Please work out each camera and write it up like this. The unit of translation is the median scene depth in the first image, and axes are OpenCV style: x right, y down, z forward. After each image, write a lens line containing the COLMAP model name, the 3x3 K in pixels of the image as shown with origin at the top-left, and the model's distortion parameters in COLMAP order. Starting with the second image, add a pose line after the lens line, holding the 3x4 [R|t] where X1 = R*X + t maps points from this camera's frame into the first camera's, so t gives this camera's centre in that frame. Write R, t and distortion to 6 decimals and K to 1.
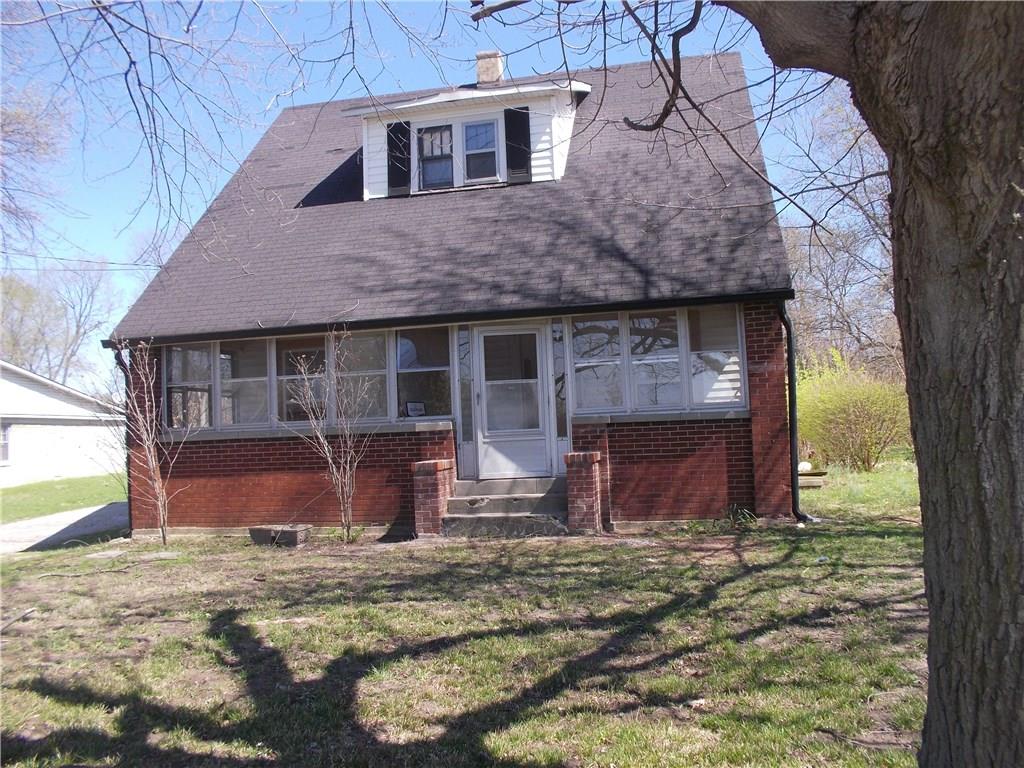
lens RADIAL K [[856.7, 0, 528.5], [0, 856.7, 383.8], [0, 0, 1]] dist [-0.166490, 0.184058]
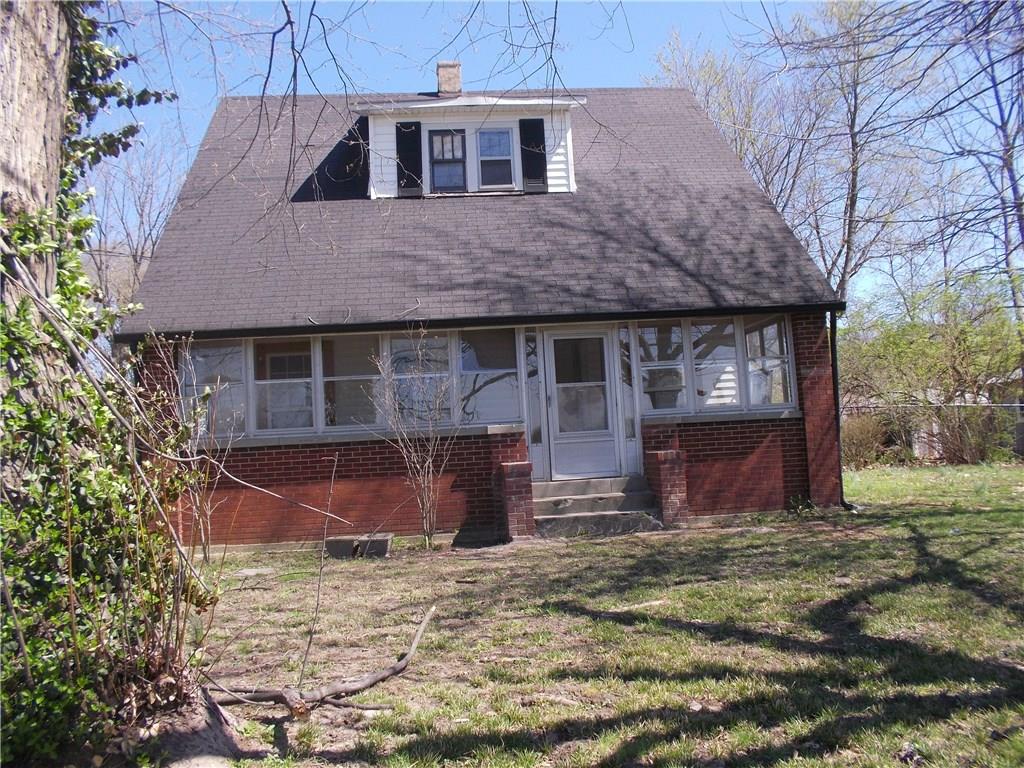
lens RADIAL K [[856.7, 0, 528.5], [0, 856.7, 383.8], [0, 0, 1]] dist [-0.166490, 0.184058]
pose [[0.958372, 0.009217, 0.285375, -0.312830], [0.000281, 0.999448, -0.033226, 0.026144], [-0.285523, 0.031923, 0.957840, 0.038509]]
